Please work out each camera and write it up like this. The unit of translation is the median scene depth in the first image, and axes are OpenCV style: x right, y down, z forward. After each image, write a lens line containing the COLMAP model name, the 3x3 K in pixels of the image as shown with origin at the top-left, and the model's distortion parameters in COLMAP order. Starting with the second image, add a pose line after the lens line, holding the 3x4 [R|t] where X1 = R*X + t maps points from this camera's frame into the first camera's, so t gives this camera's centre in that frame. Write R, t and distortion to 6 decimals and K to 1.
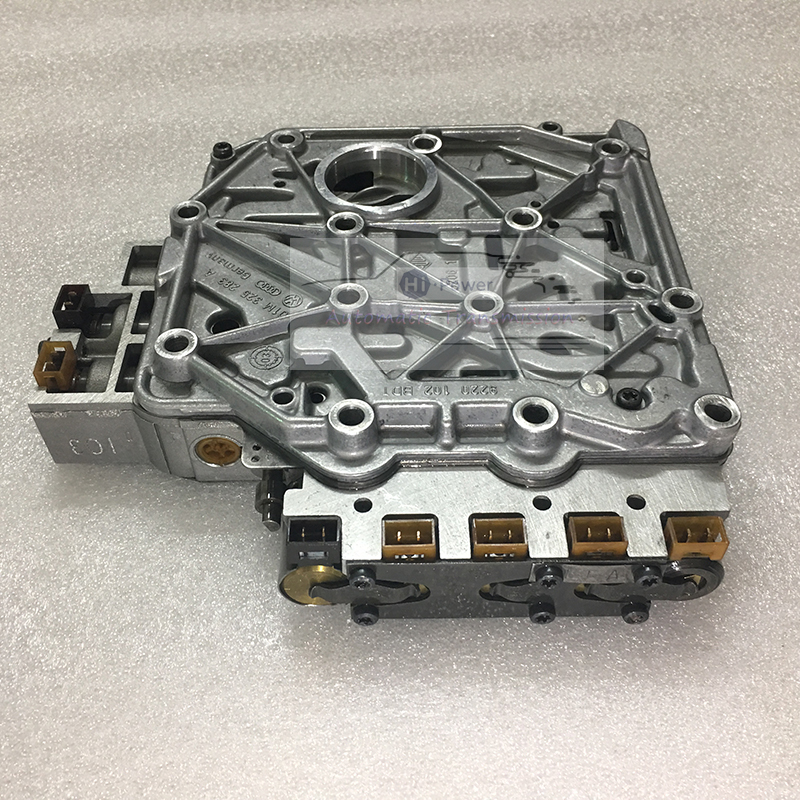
lens RADIAL K [[908.2, 0, 400.9], [0, 908.2, 405.4], [0, 0, 1]] dist [0.032041, -0.055215]
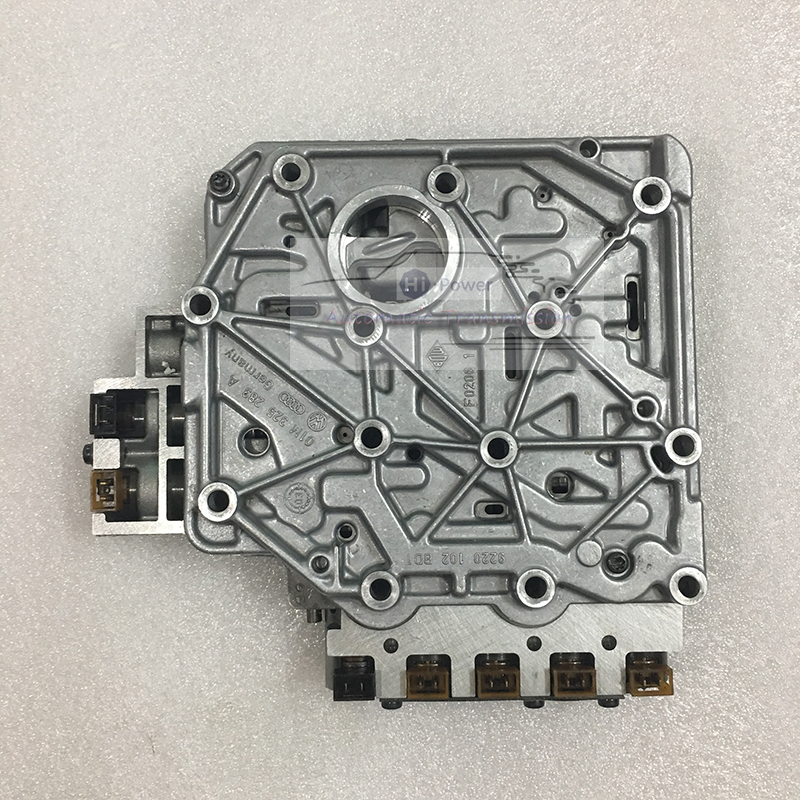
lens RADIAL K [[908.2, 0, 400.9], [0, 908.2, 405.4], [0, 0, 1]] dist [0.032041, -0.055215]
pose [[0.999908, -0.008605, 0.010478, -0.034453], [0.000194, 0.781786, 0.623547, -0.820803], [-0.013557, -0.623487, 0.781716, 0.197482]]
